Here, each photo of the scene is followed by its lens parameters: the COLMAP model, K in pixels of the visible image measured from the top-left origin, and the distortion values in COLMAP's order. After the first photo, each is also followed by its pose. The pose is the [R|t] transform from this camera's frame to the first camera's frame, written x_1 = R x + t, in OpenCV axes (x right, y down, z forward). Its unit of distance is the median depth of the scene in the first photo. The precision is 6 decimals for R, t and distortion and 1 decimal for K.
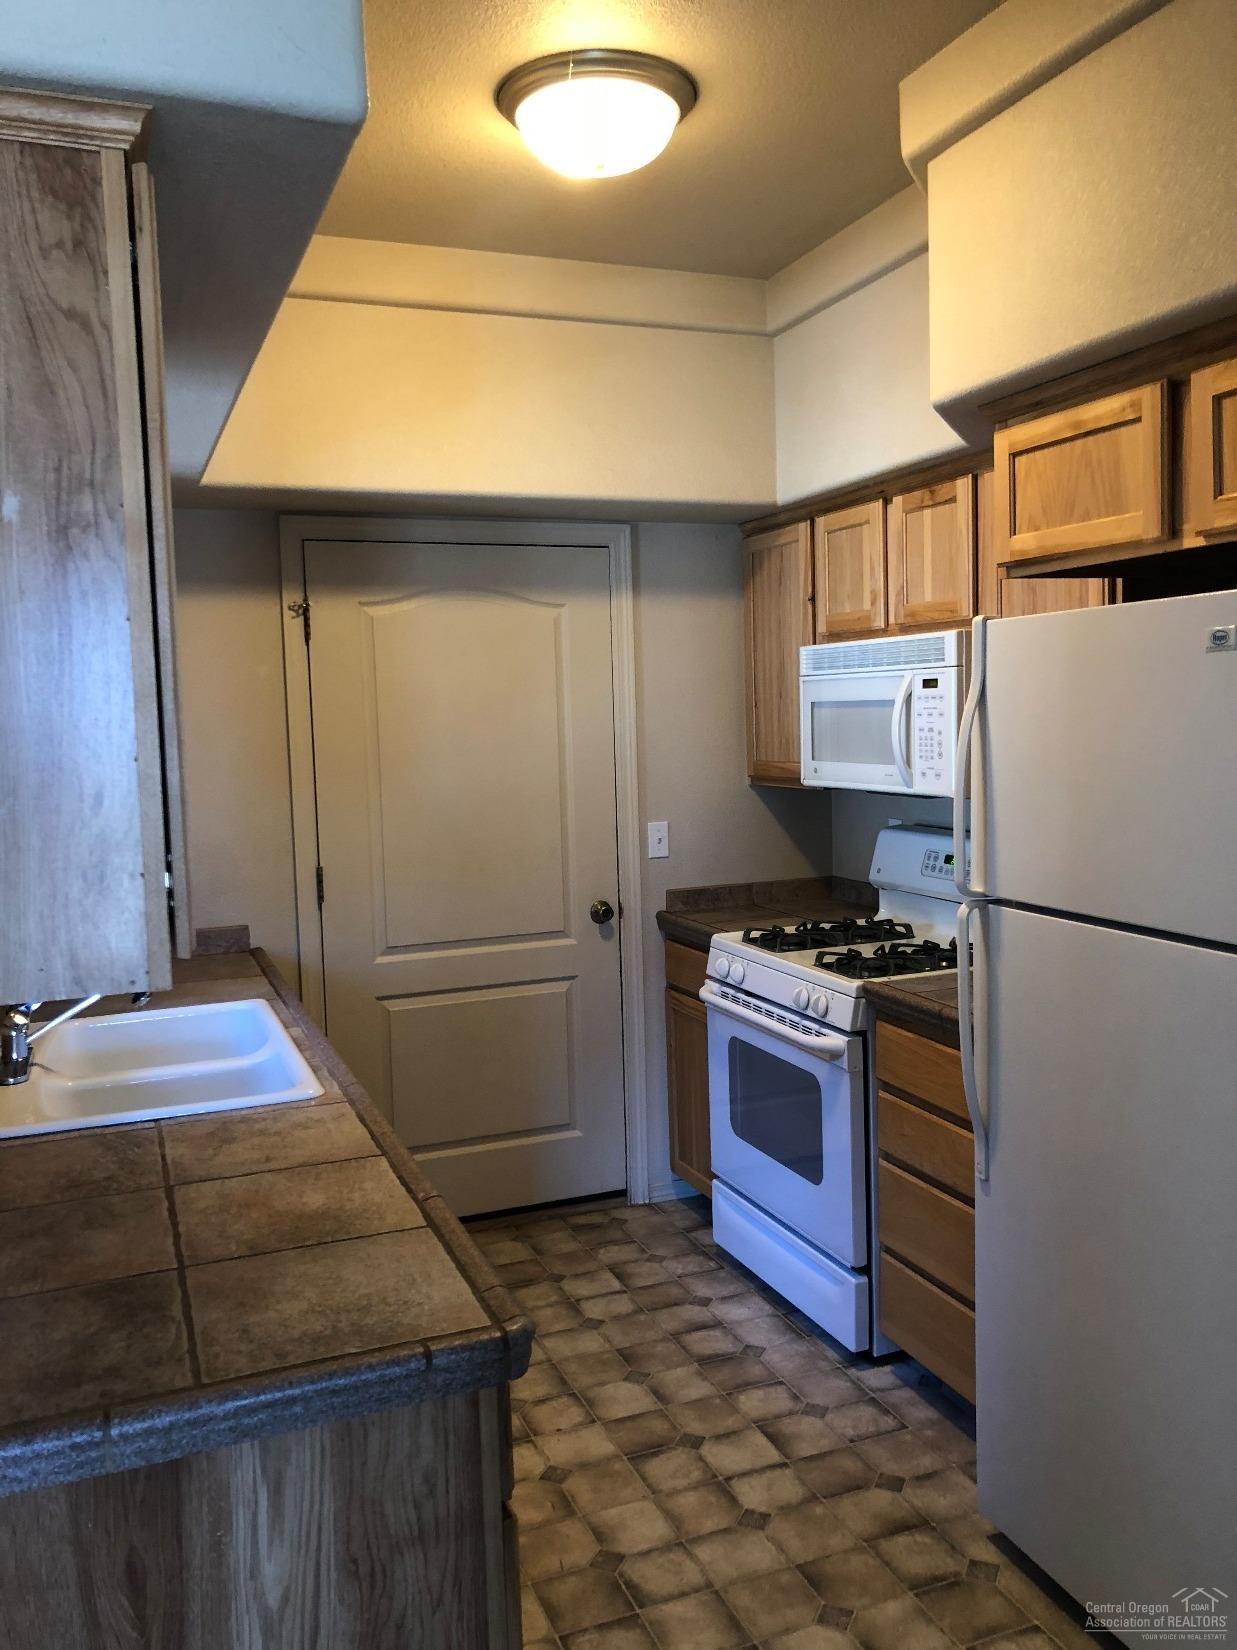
lens RADIAL K [[1359.0, 0, 625.9], [0, 1359.0, 818.2], [0, 0, 1]] dist [0.020040, 0.000758]
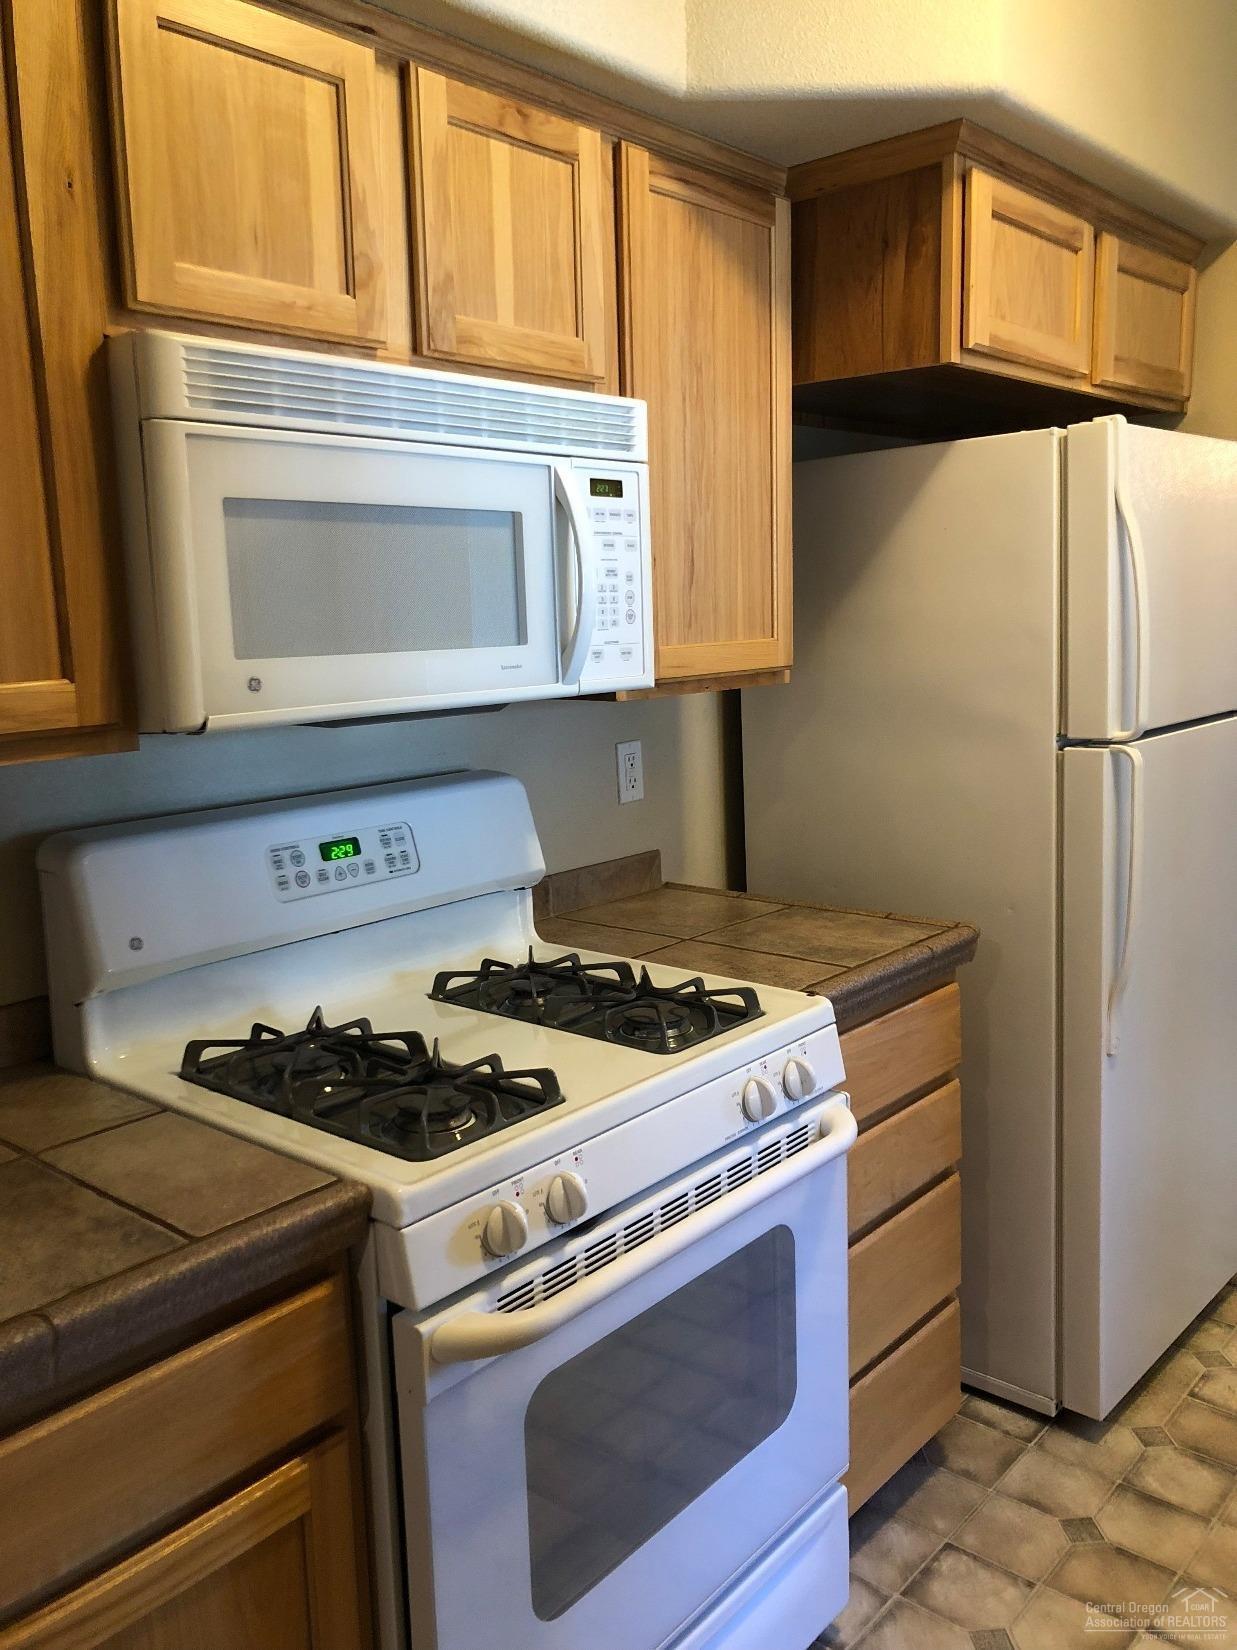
lens RADIAL K [[1359.0, 0, 625.9], [0, 1359.0, 818.2], [0, 0, 1]] dist [0.020040, 0.000758]
pose [[-0.460869, -0.090526, 0.882839, -0.284542], [0.117099, 0.979883, 0.161607, -0.055830], [-0.879709, 0.177859, -0.440997, 1.263980]]
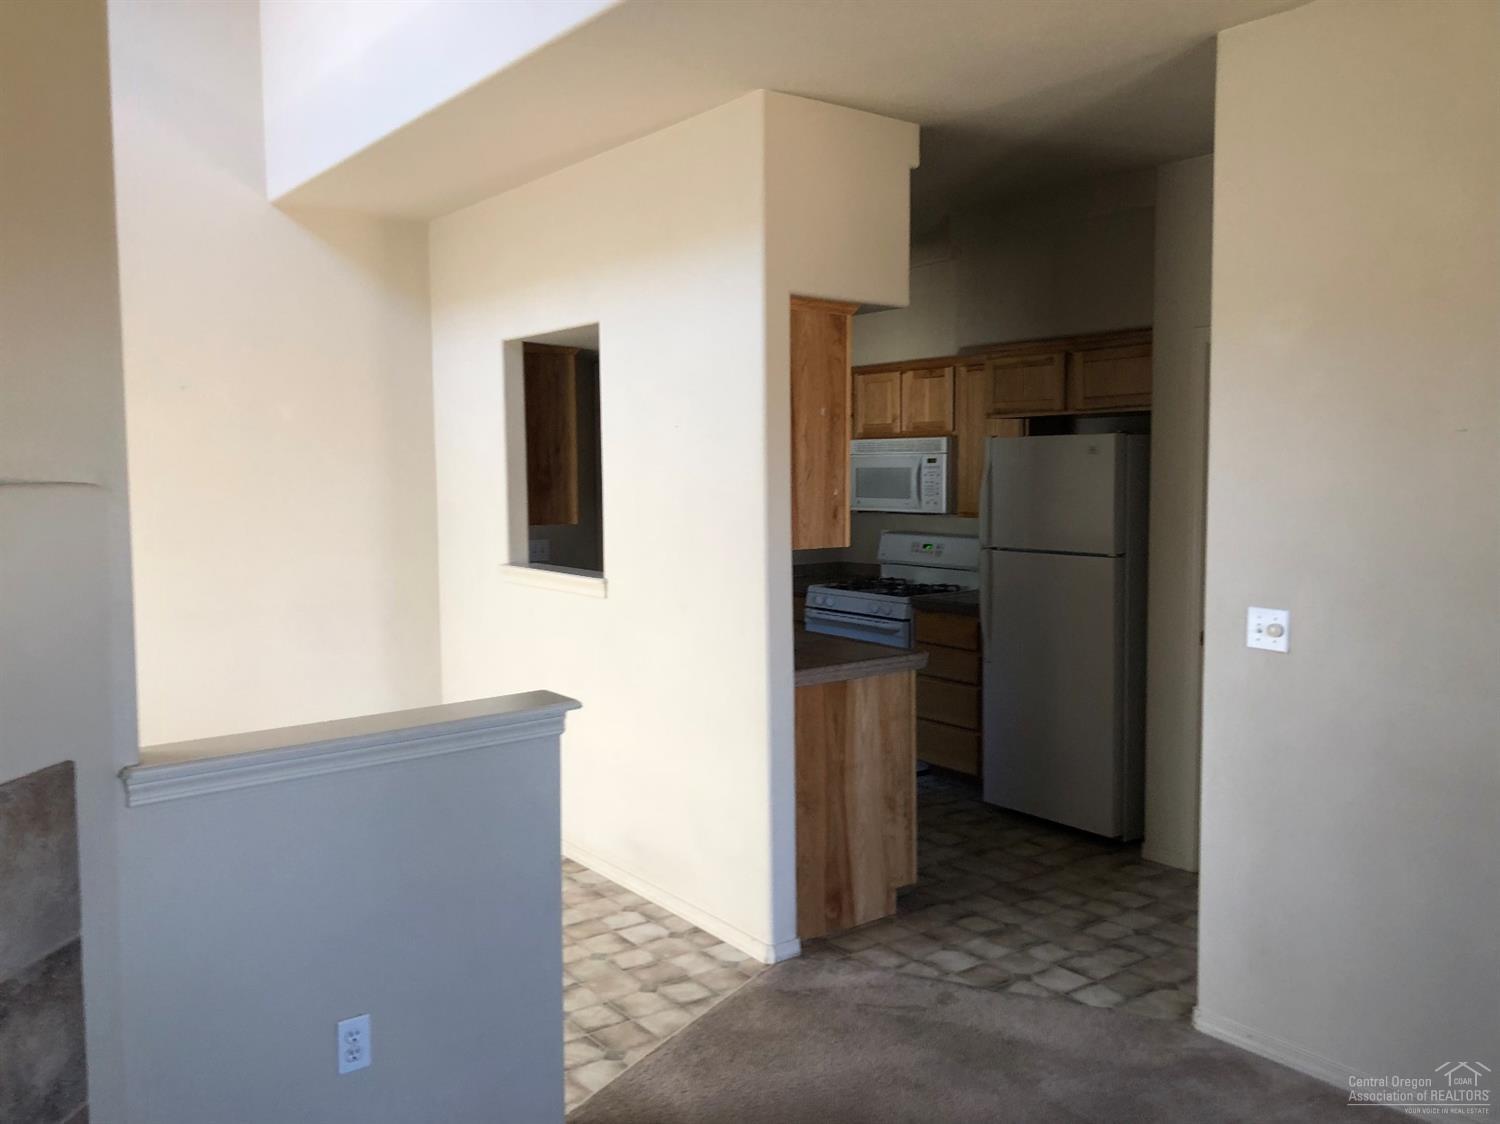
lens RADIAL K [[1235.4, 0, 757.1], [0, 1235.4, 545.4], [0, 0, 1]] dist [0.020040, 0.000758]
pose [[0.961560, 0.004844, 0.274552, -0.581037], [0.000961, 0.999779, -0.021006, 0.076102], [-0.274593, 0.020462, 0.961343, -0.807168]]
